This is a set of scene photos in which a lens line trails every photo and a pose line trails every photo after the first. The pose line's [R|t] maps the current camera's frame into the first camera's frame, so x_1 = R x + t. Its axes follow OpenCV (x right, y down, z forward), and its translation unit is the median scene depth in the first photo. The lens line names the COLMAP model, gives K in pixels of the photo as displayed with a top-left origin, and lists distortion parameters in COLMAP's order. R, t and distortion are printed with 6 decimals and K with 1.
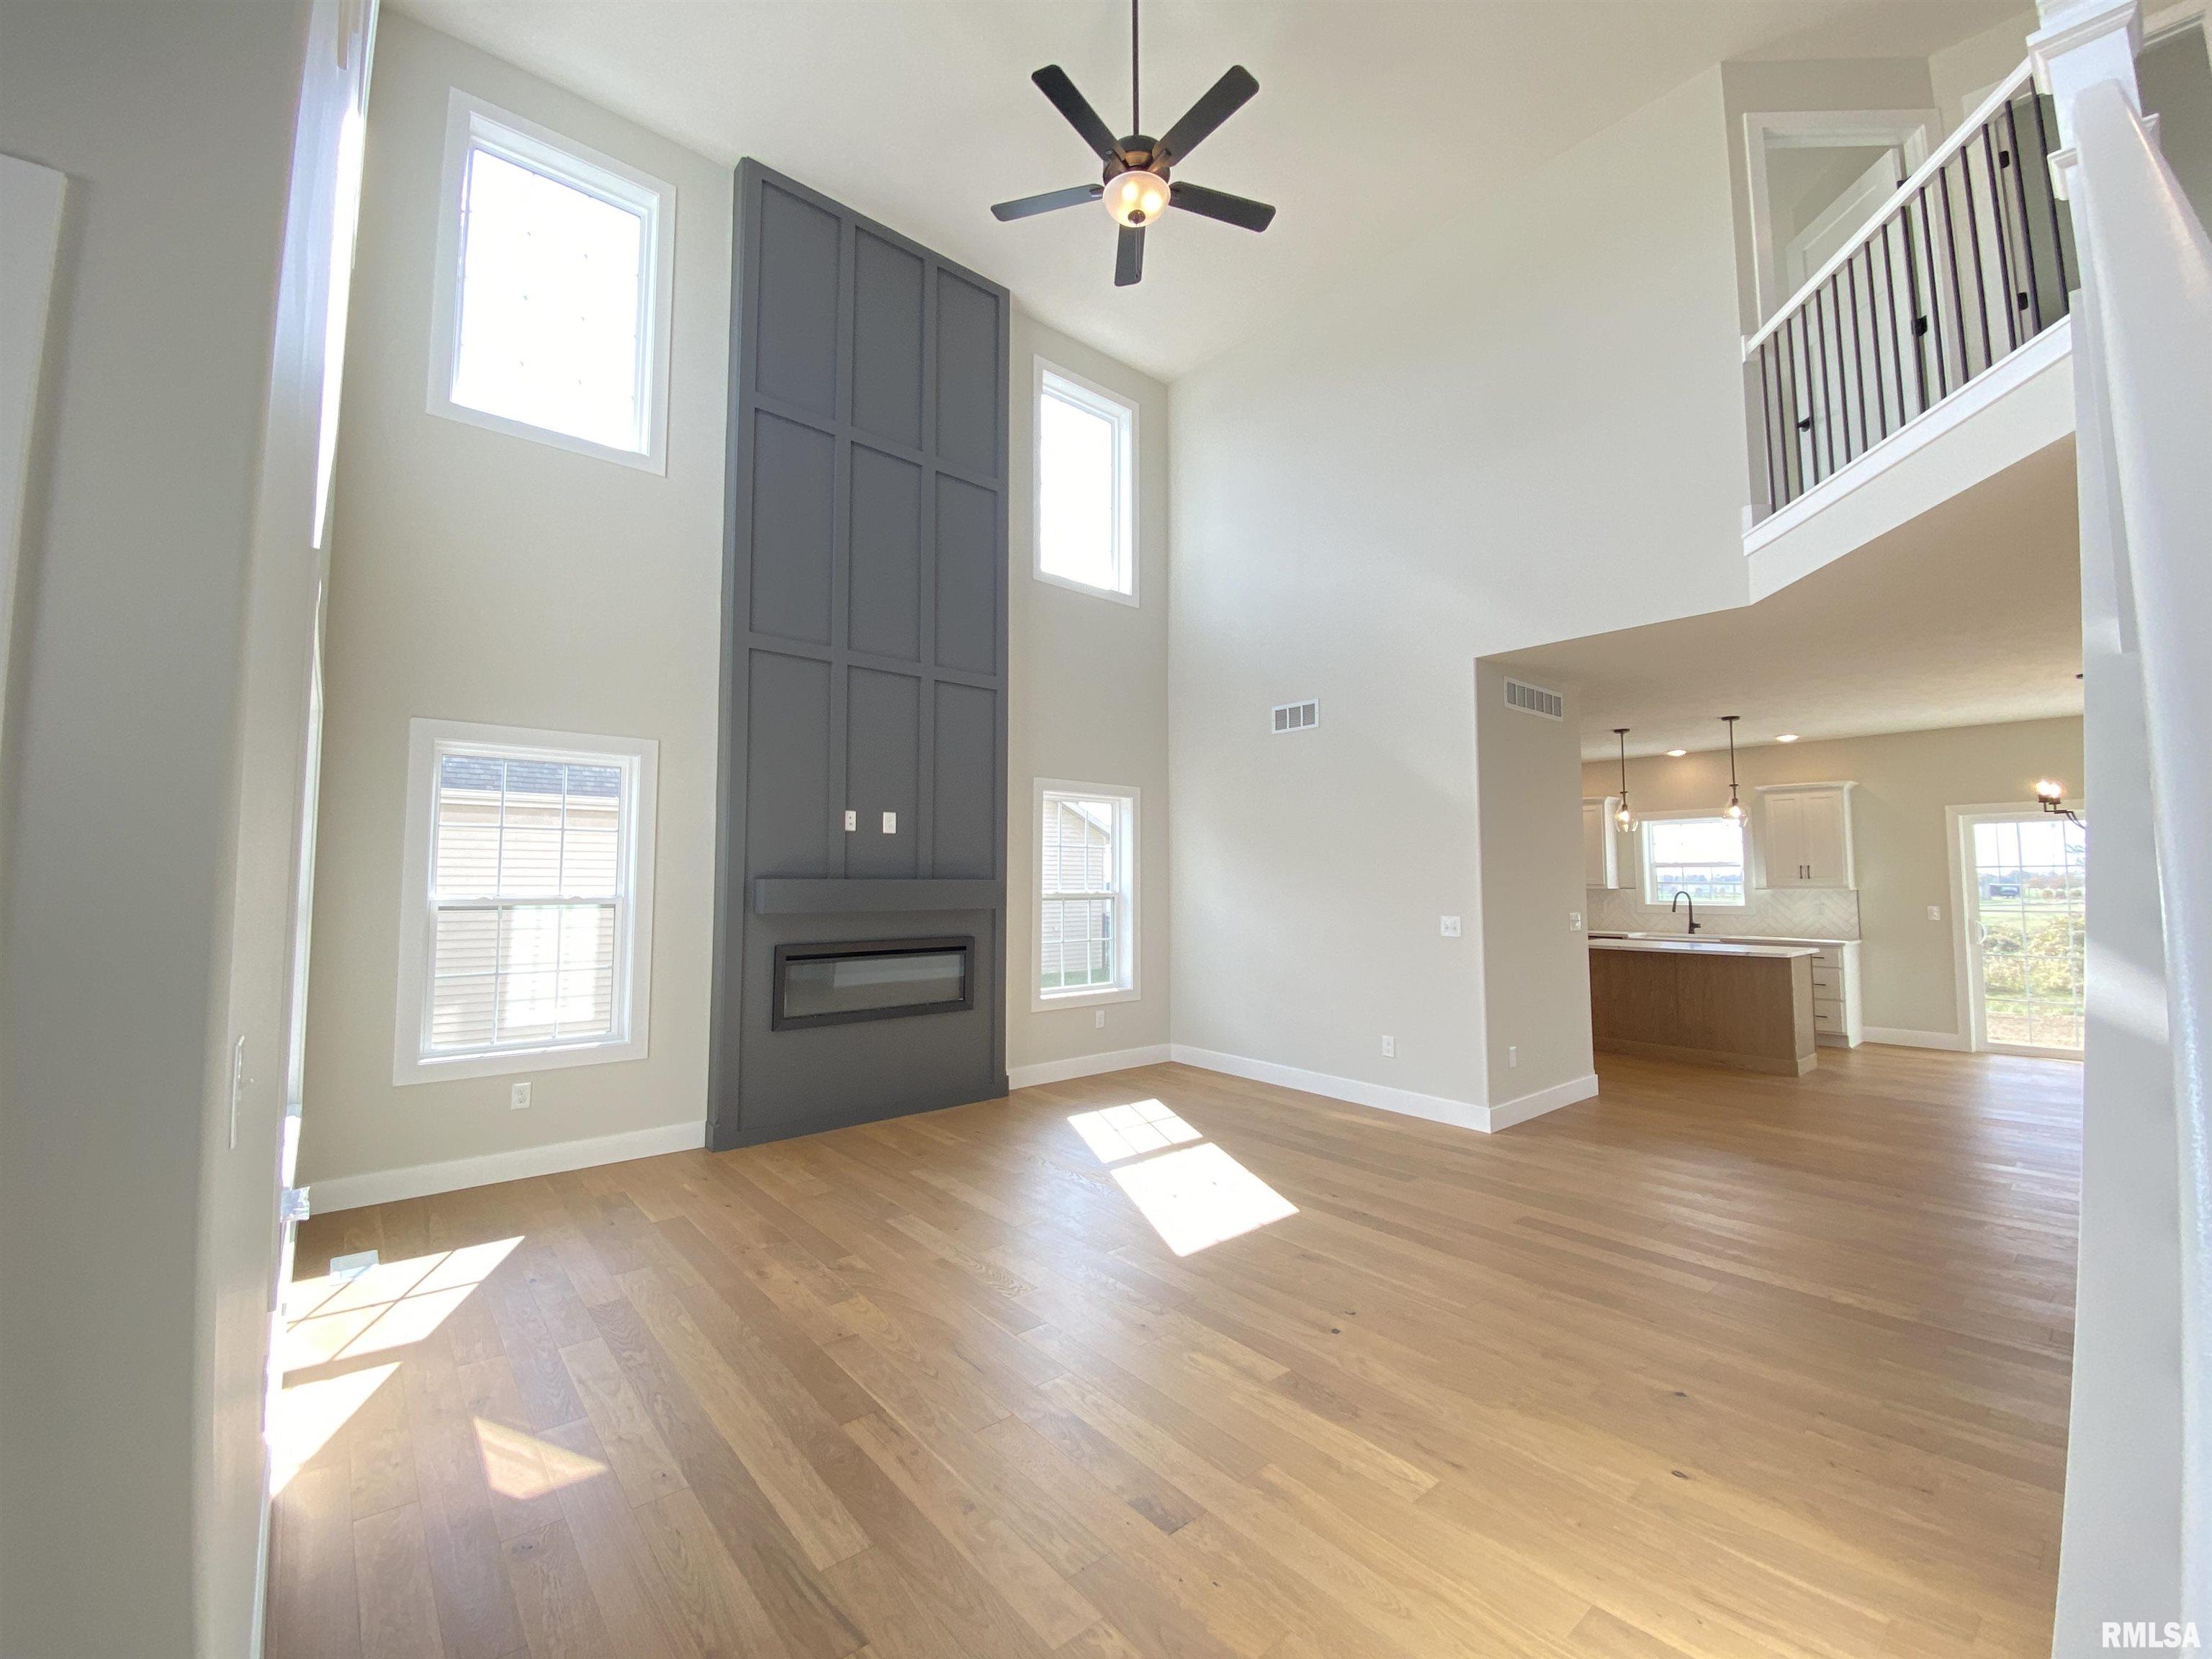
lens RADIAL K [[895.5, 0, 1095.9], [0, 895.5, 824.0], [0, 0, 1]] dist [0.042624, -0.034942]
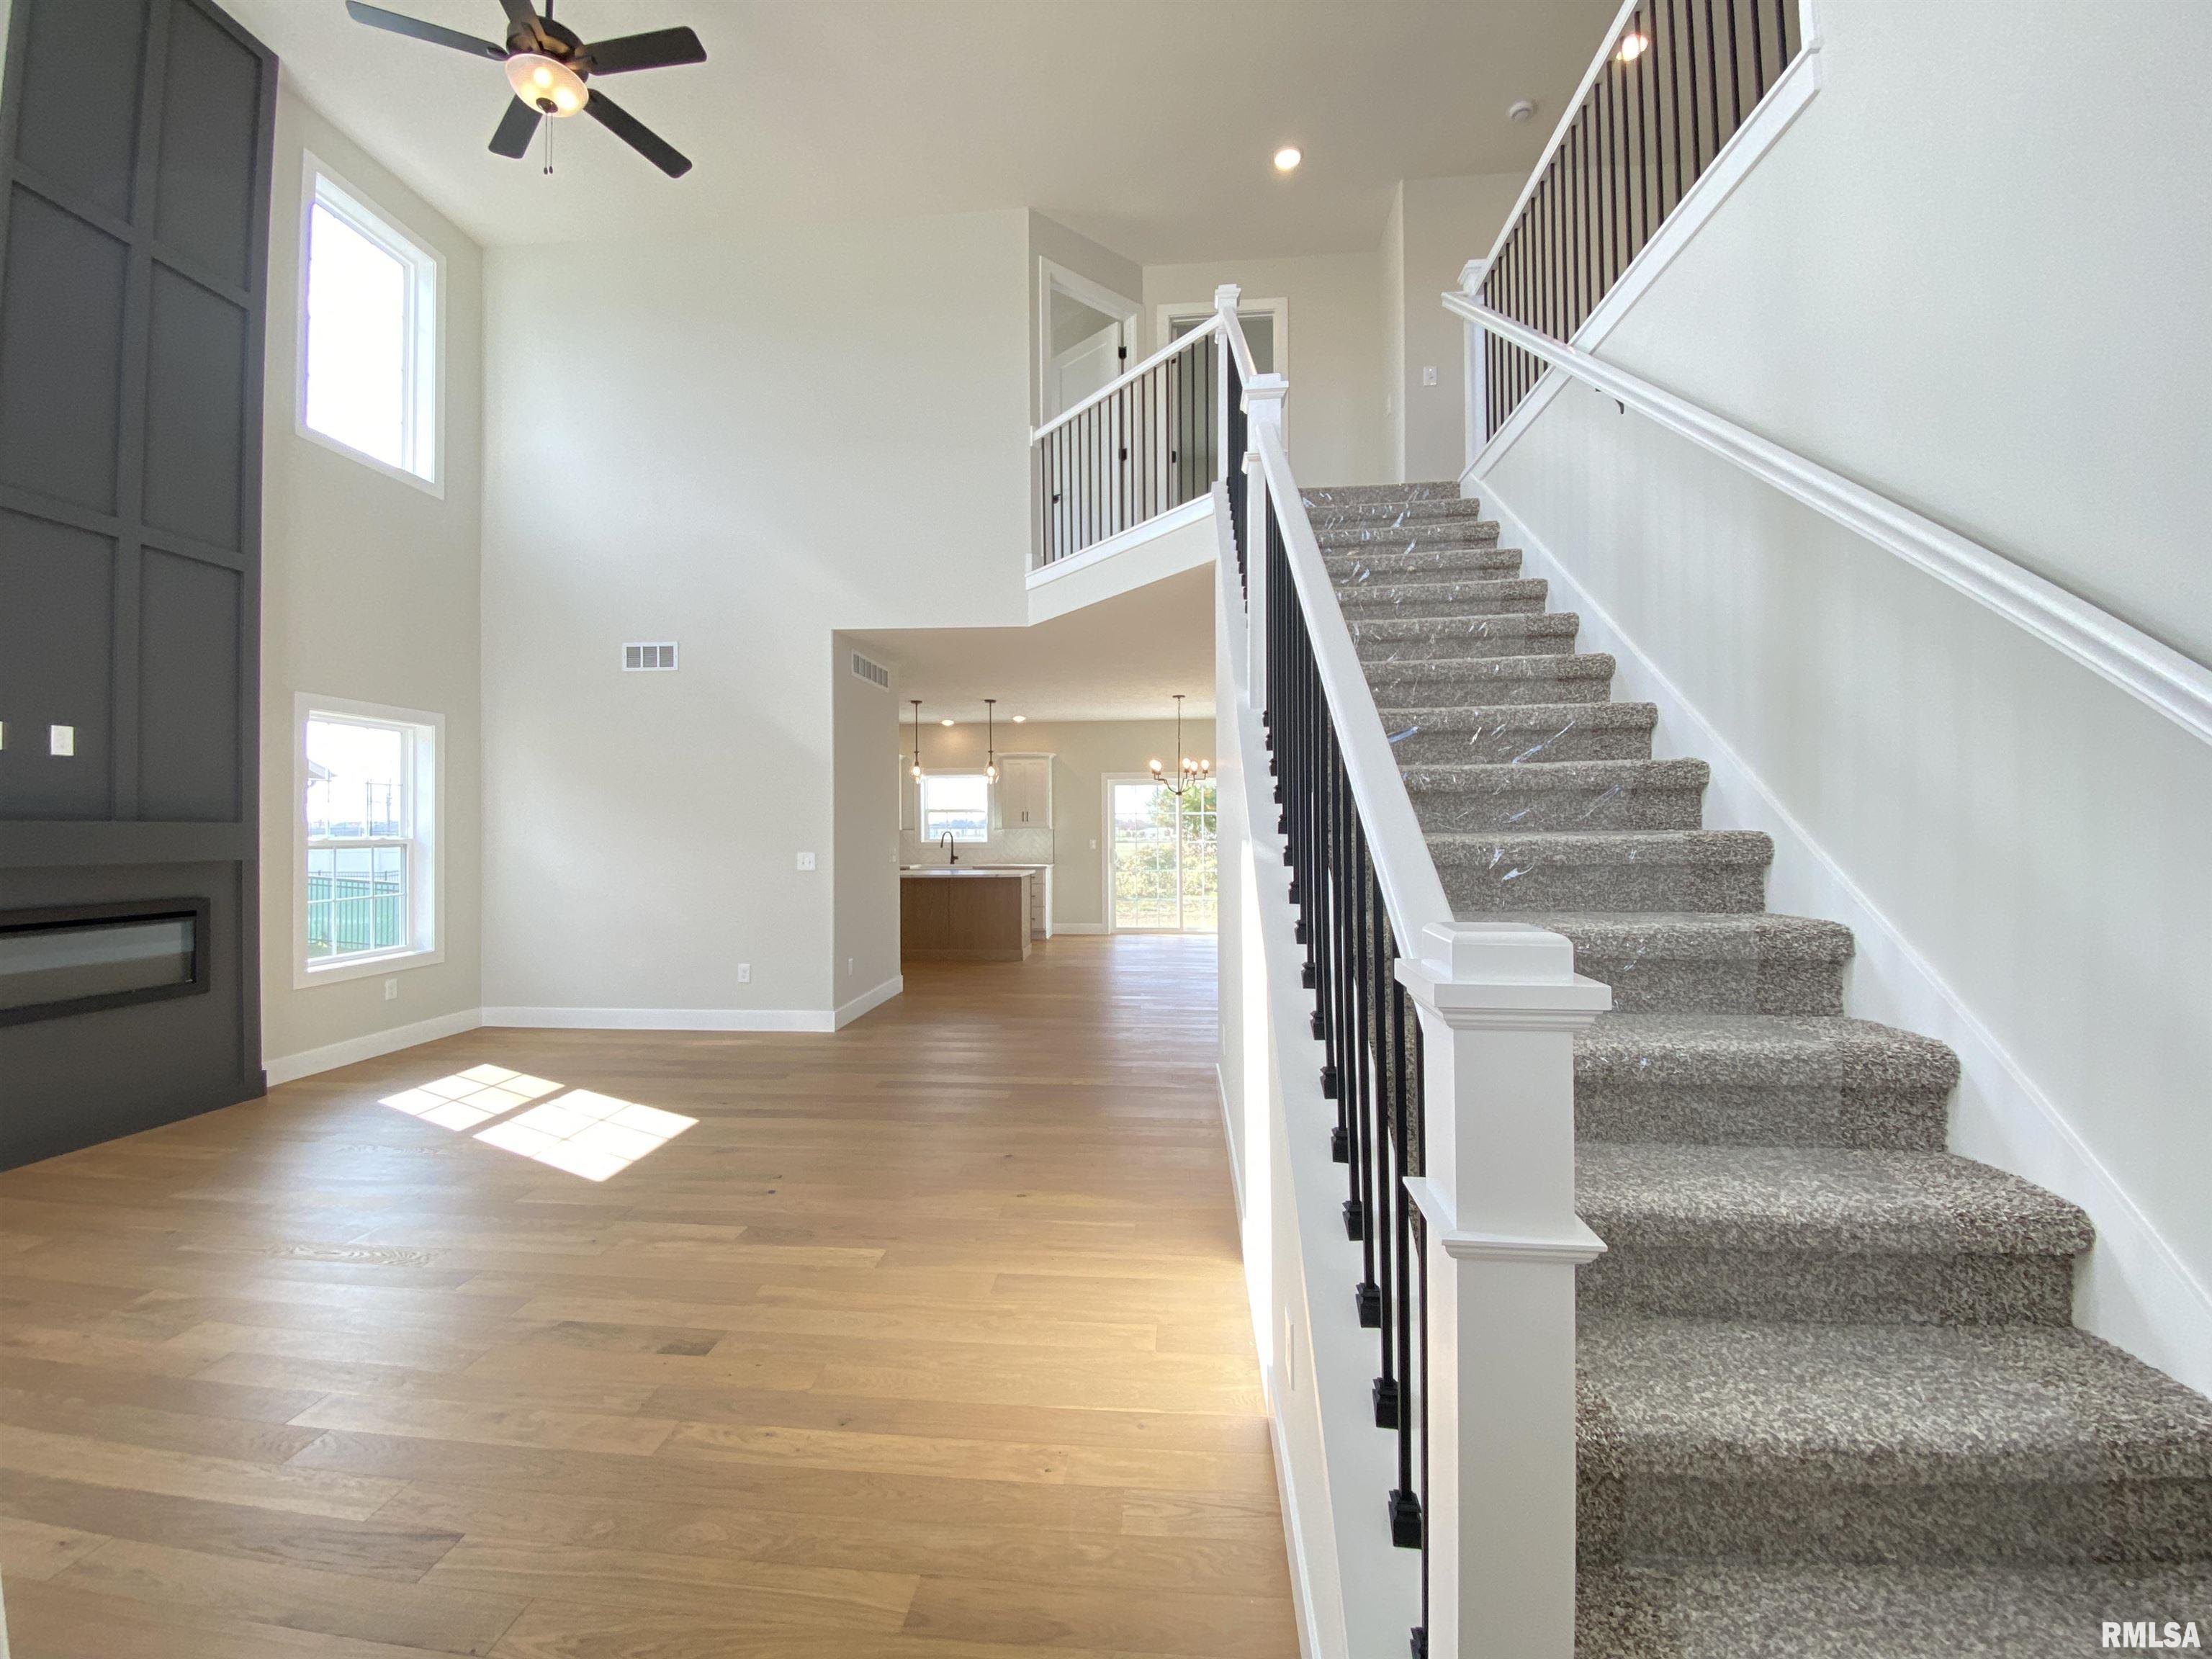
lens RADIAL K [[895.5, 0, 1095.9], [0, 895.5, 824.0], [0, 0, 1]] dist [0.042624, -0.034942]
pose [[0.708023, -0.002578, 0.706185, -0.144828], [-0.037197, 0.998469, 0.040939, 0.005476], [-0.705210, -0.055254, 0.706843, -0.062682]]
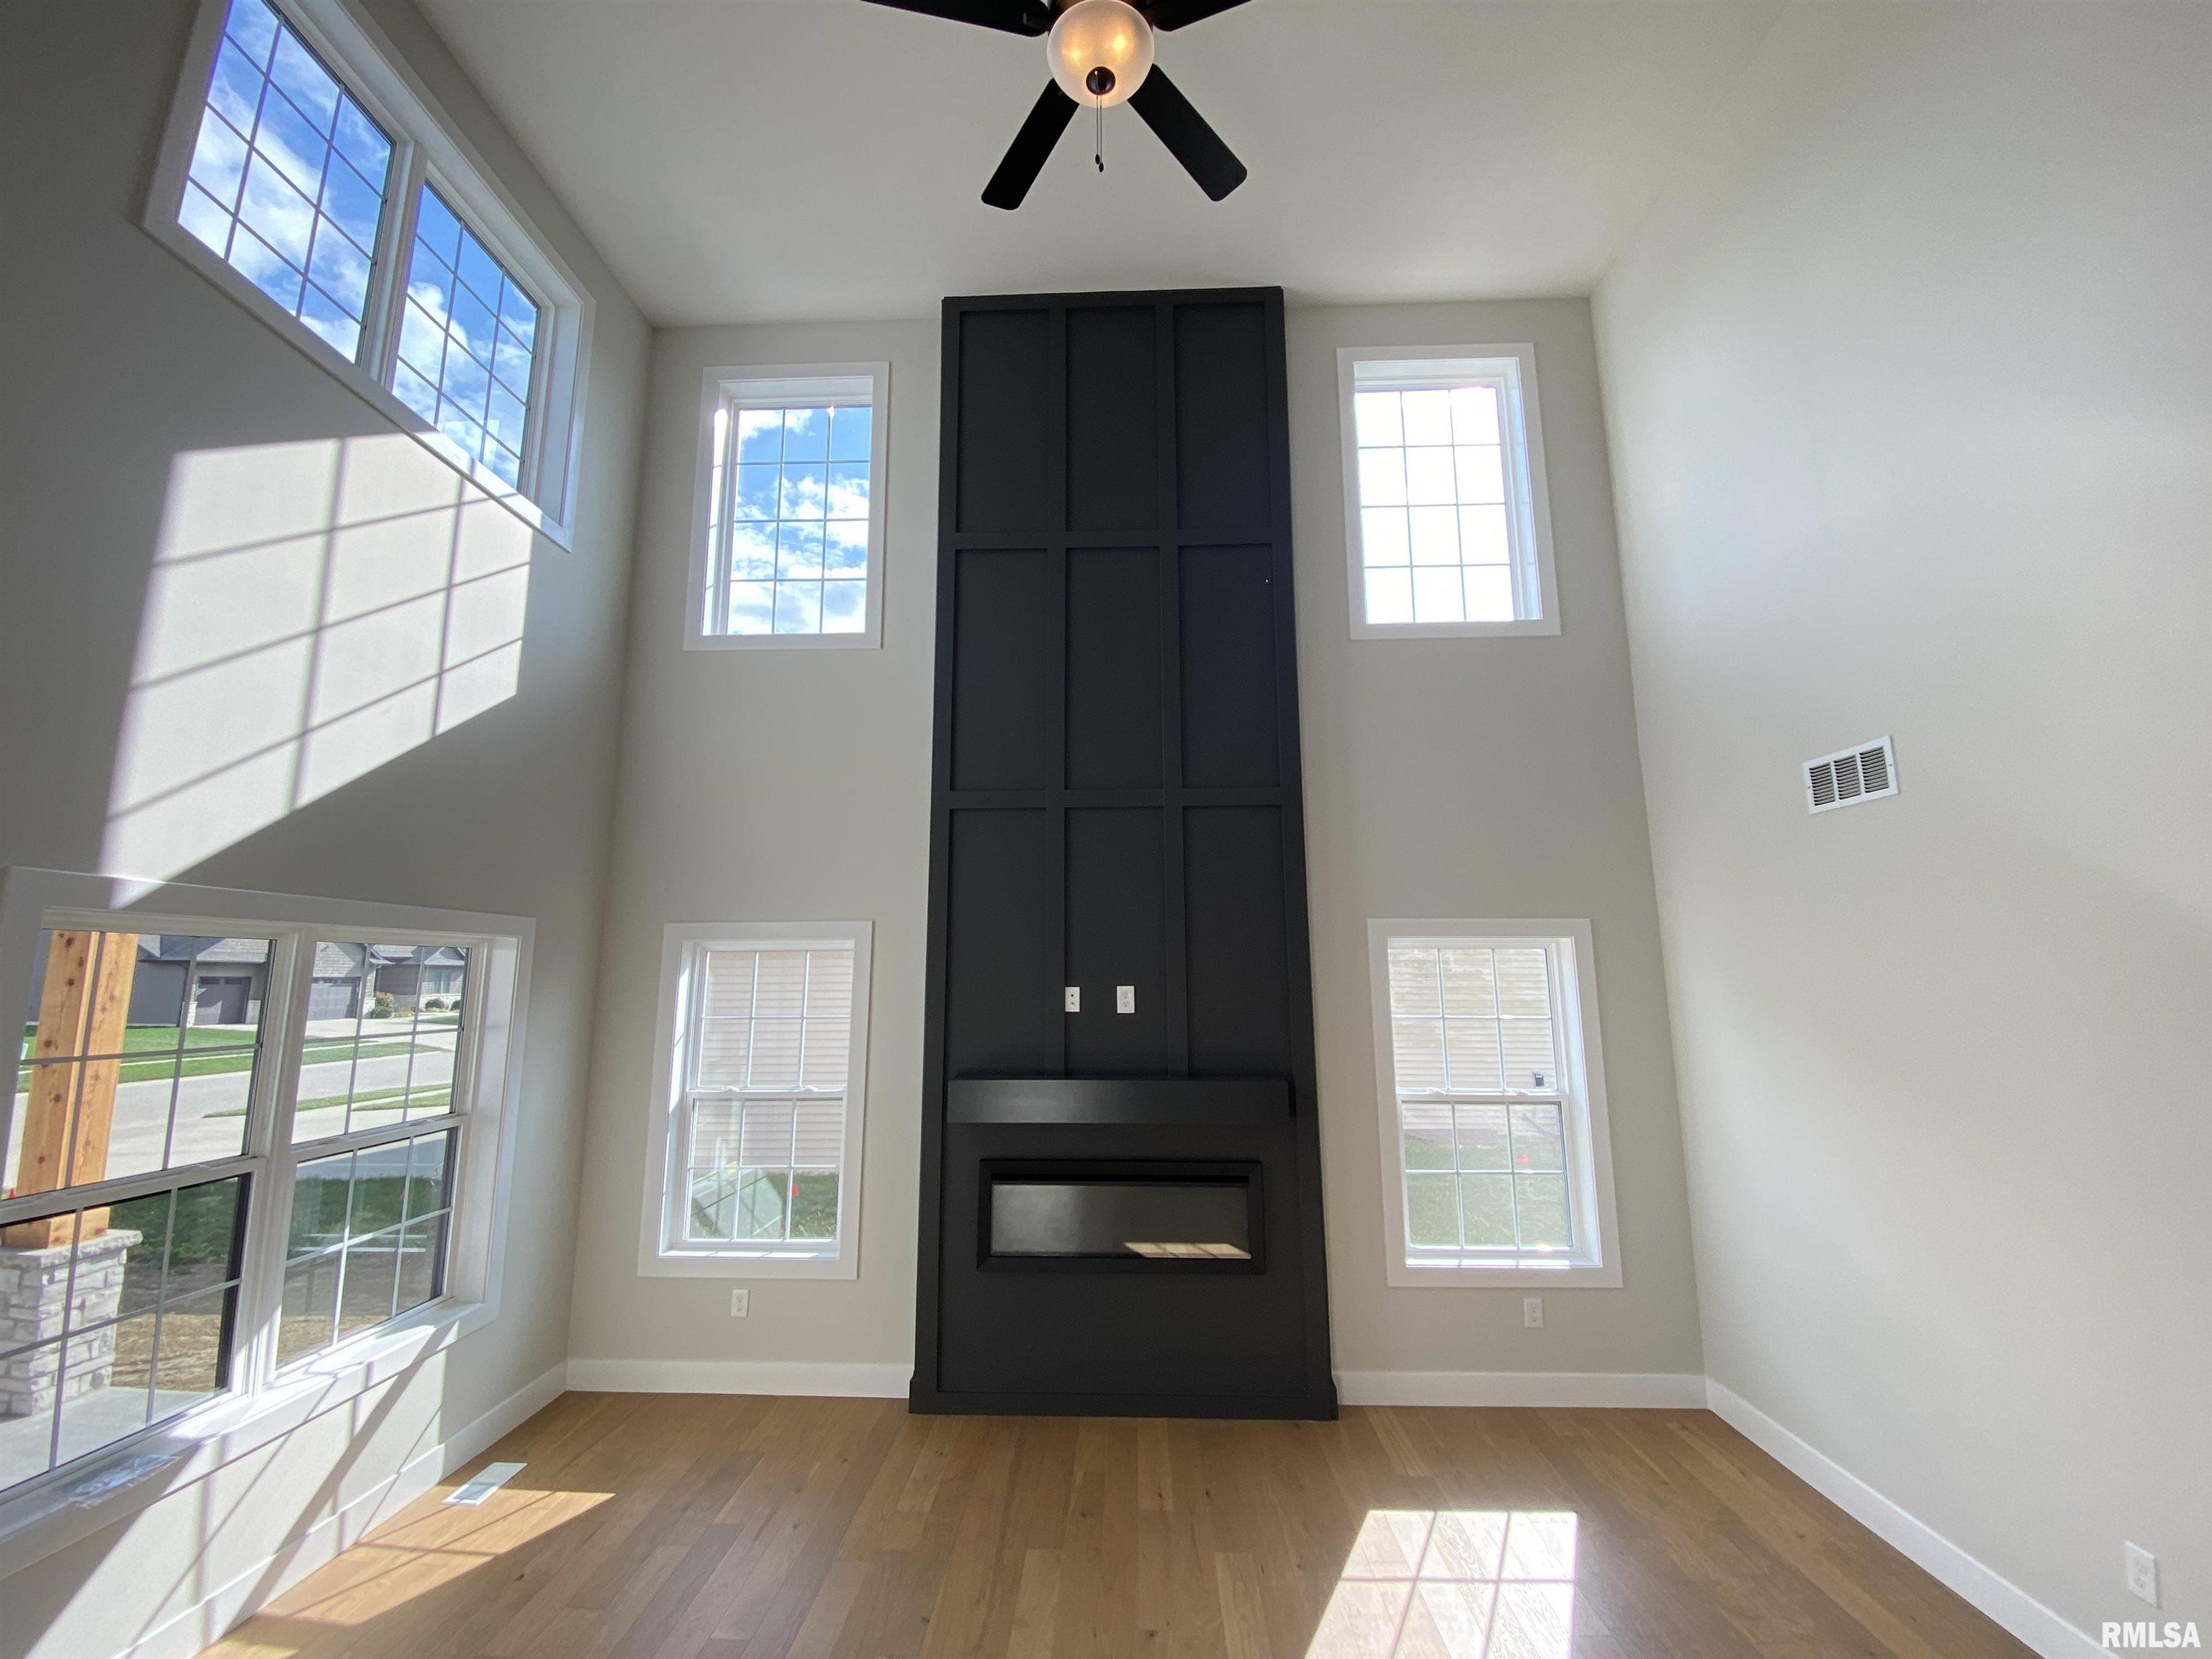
lens RADIAL K [[895.5, 0, 1095.9], [0, 895.5, 824.0], [0, 0, 1]] dist [0.042624, -0.034942]
pose [[0.741354, -0.112896, -0.661550, 0.264115], [0.046059, 0.991984, -0.117671, -0.058371], [0.669532, 0.056766, 0.740611, 0.379320]]
